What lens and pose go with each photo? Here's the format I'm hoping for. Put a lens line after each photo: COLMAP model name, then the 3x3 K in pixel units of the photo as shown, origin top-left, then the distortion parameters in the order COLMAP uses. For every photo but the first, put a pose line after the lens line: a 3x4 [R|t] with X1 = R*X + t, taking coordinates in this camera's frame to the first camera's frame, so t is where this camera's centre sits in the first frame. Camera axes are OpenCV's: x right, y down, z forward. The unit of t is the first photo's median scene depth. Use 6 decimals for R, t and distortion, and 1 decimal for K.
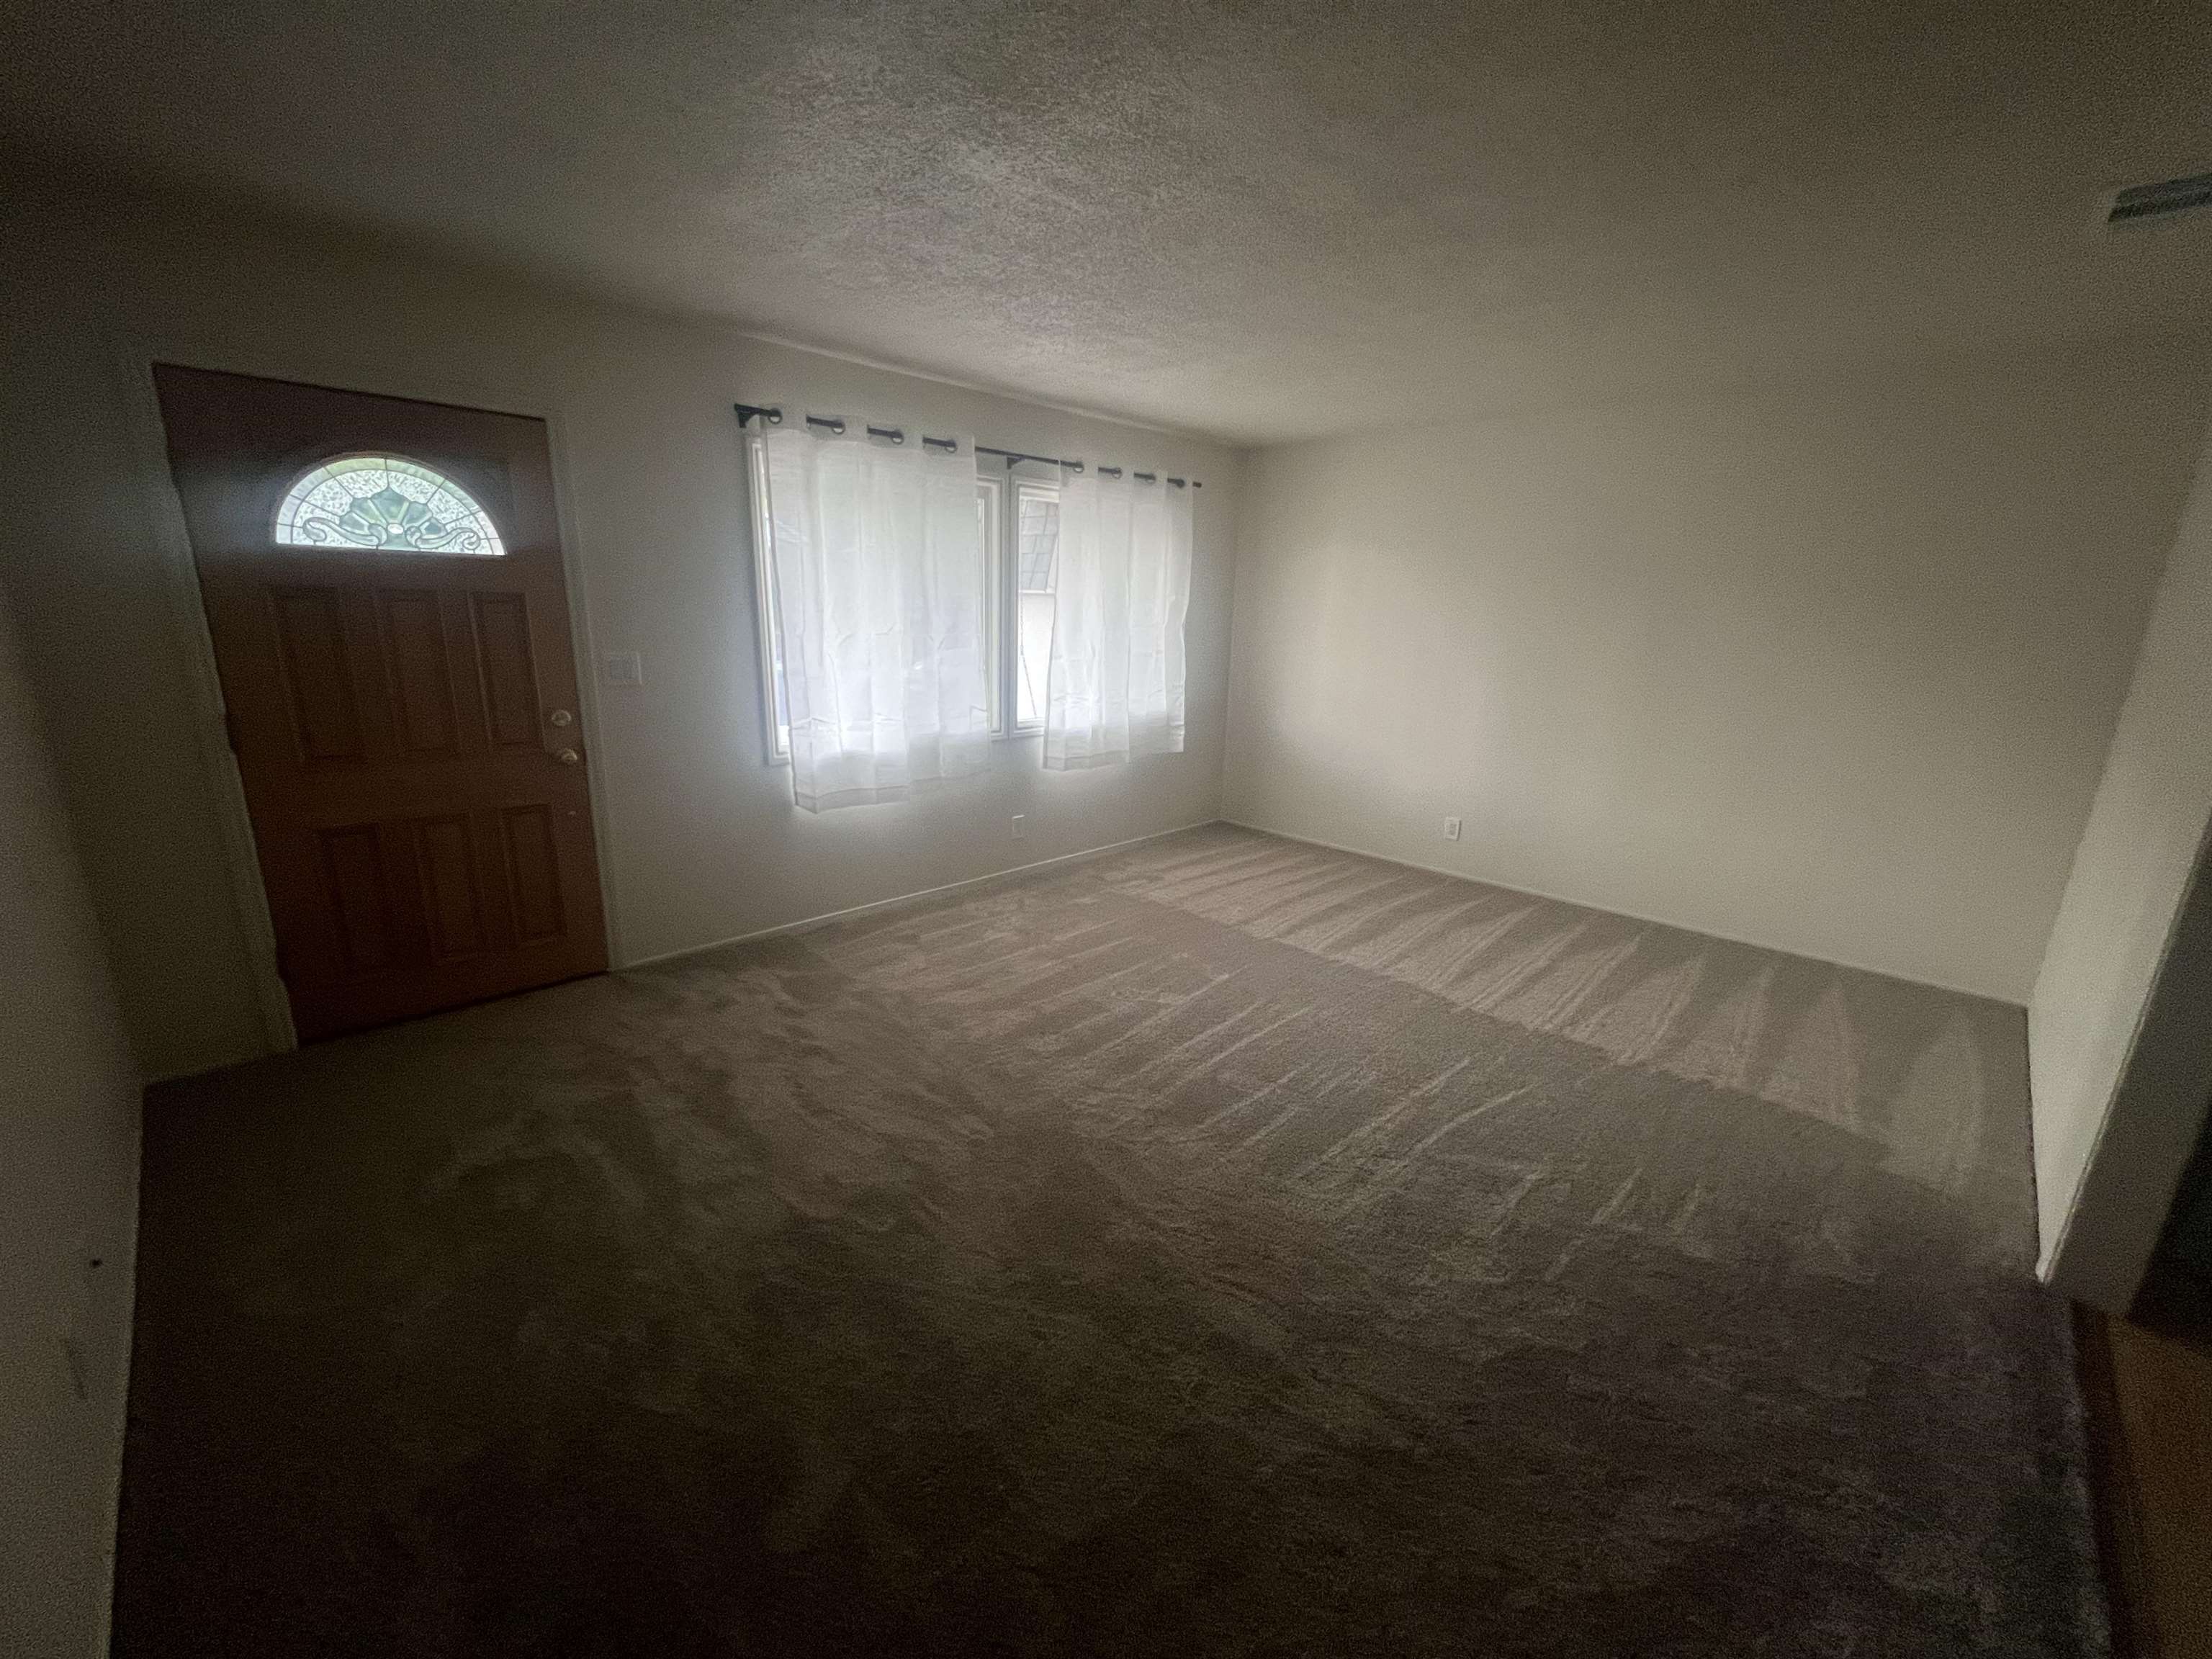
lens RADIAL K [[887.0, 0, 1106.0], [0, 887.0, 829.5], [0, 0, 1]] dist [0.009834, -0.000761]
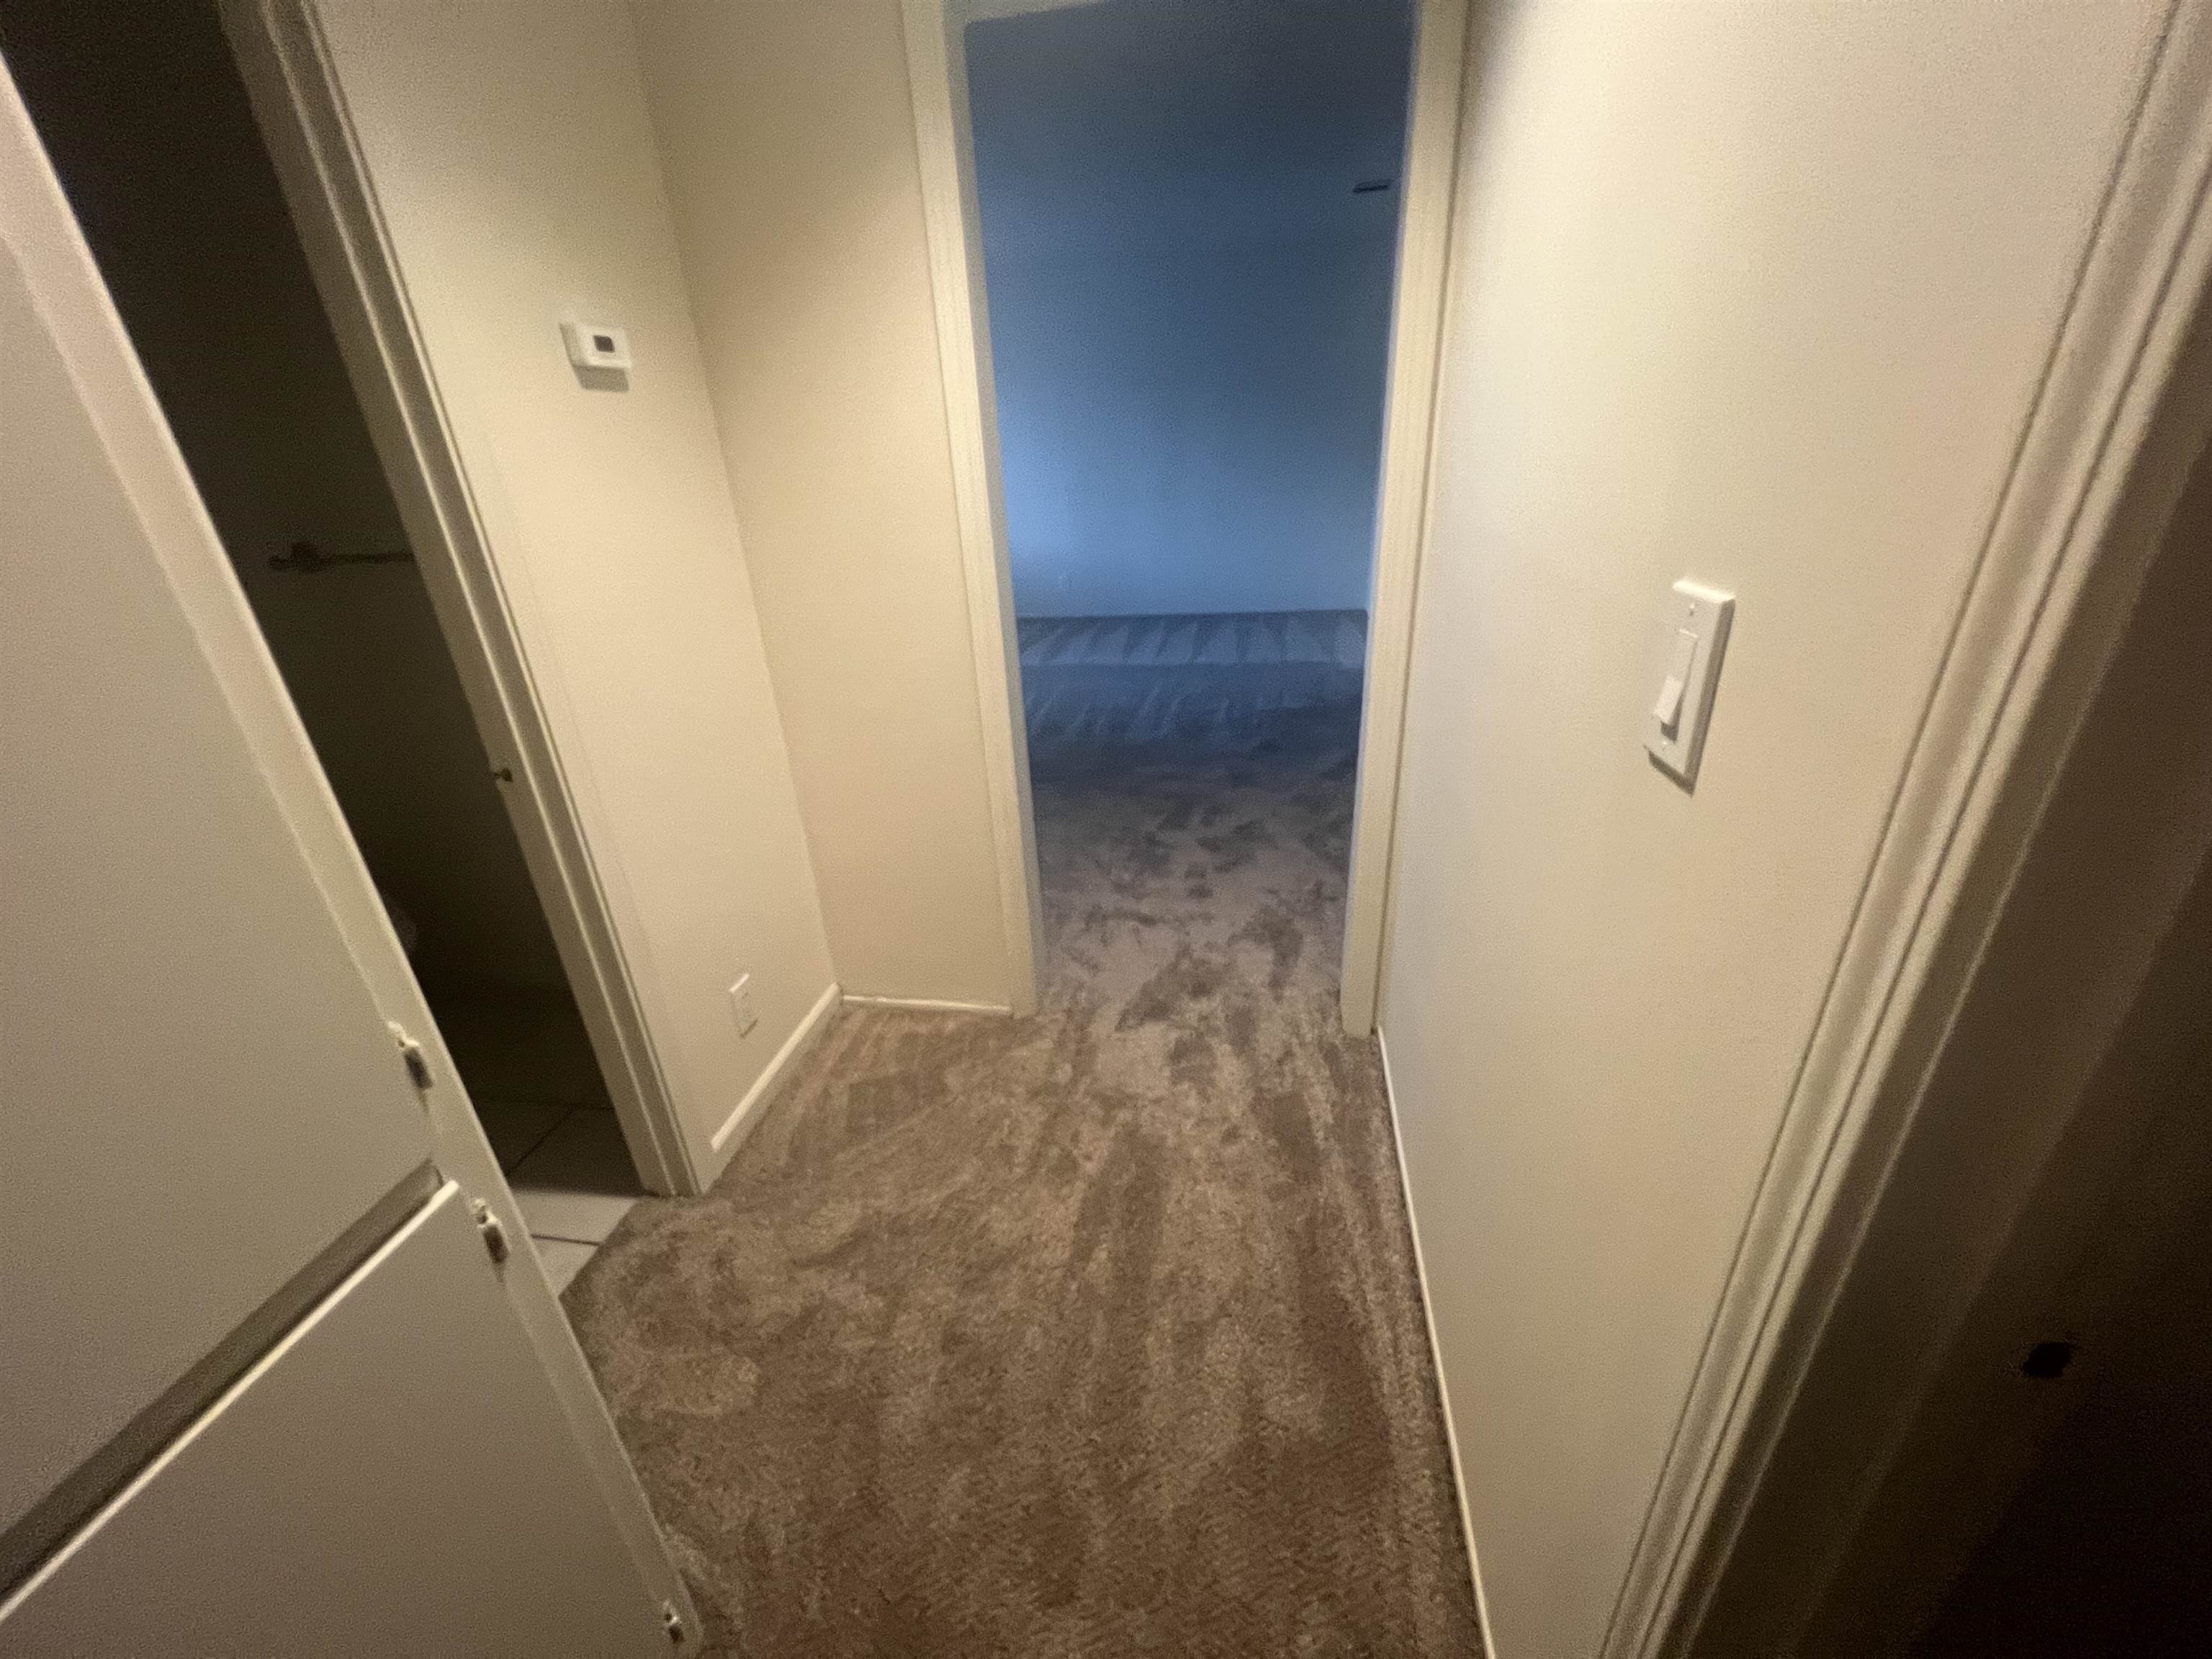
lens RADIAL K [[887.0, 0, 1106.0], [0, 887.0, 829.5], [0, 0, 1]] dist [0.009834, -0.000761]
pose [[0.817381, -0.292246, 0.496468, -0.568378], [0.206369, 0.953122, 0.221290, 0.114744], [-0.537866, -0.078423, 0.839375, -0.386427]]
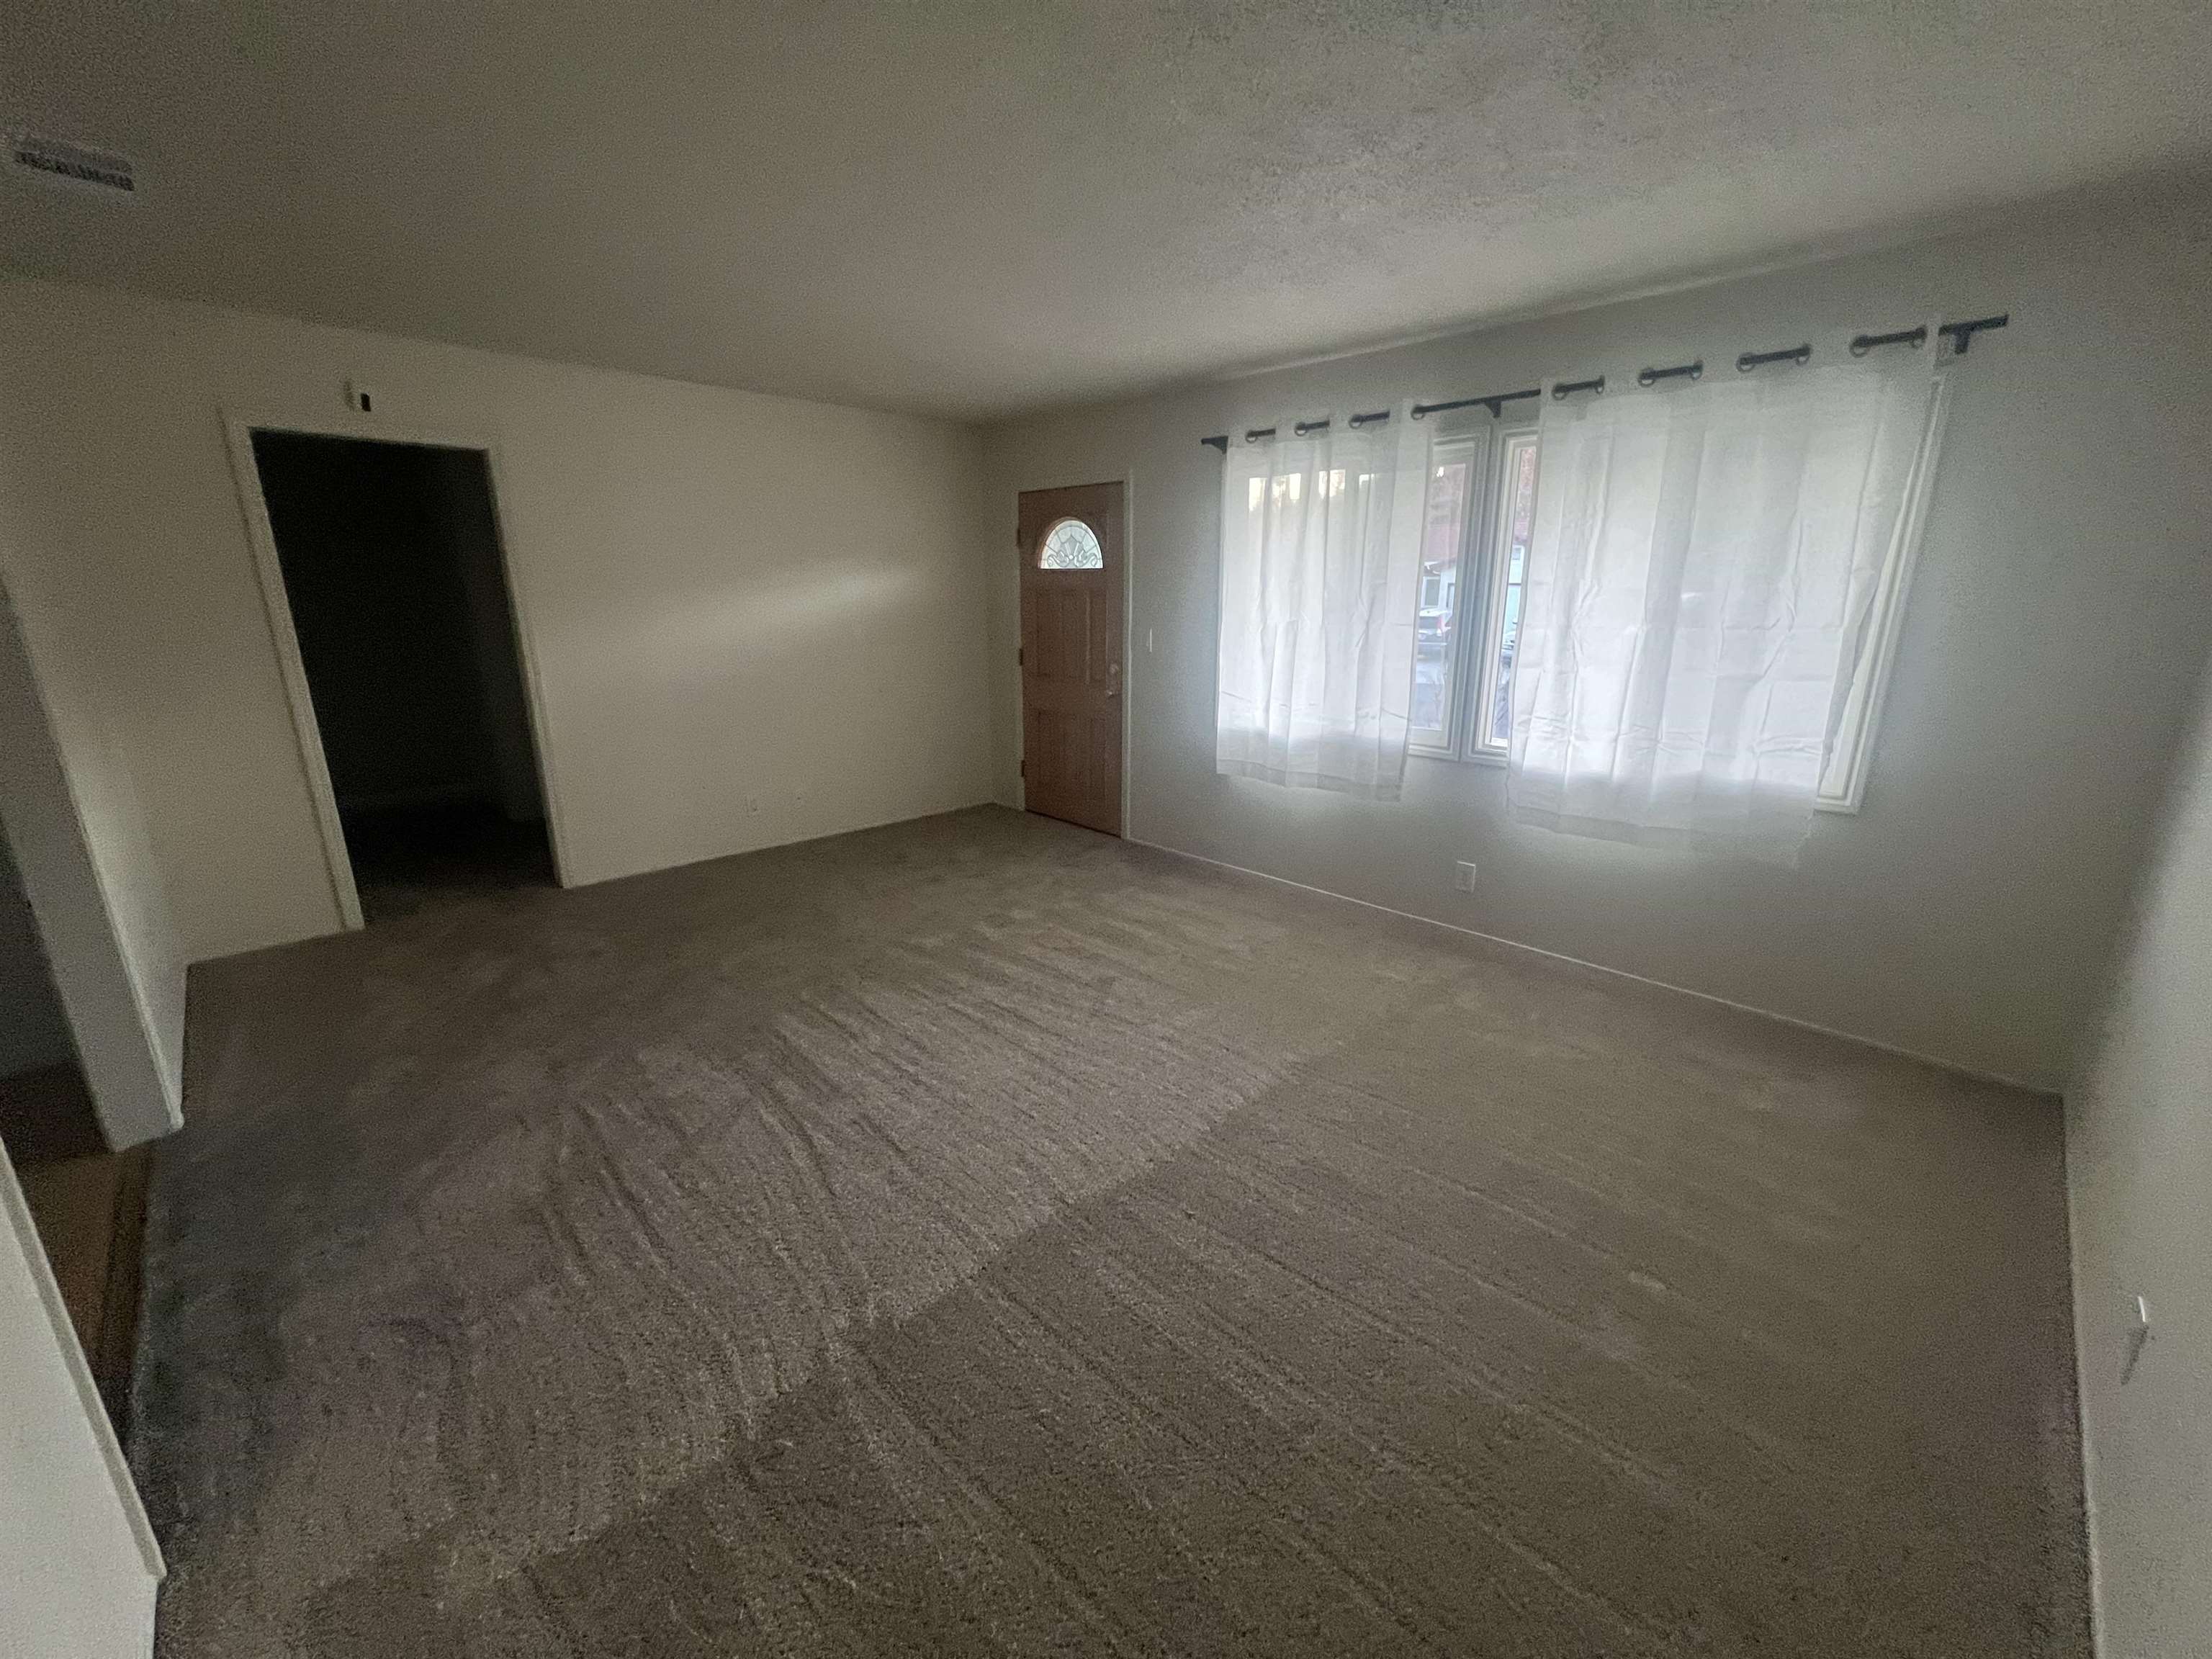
lens RADIAL K [[887.0, 0, 1106.0], [0, 887.0, 829.5], [0, 0, 1]] dist [0.009834, -0.000761]
pose [[-0.003258, 0.242840, -0.970061, 0.831479], [-0.247390, 0.939716, 0.236075, -0.188210], [0.968911, 0.240752, 0.057015, 0.804452]]
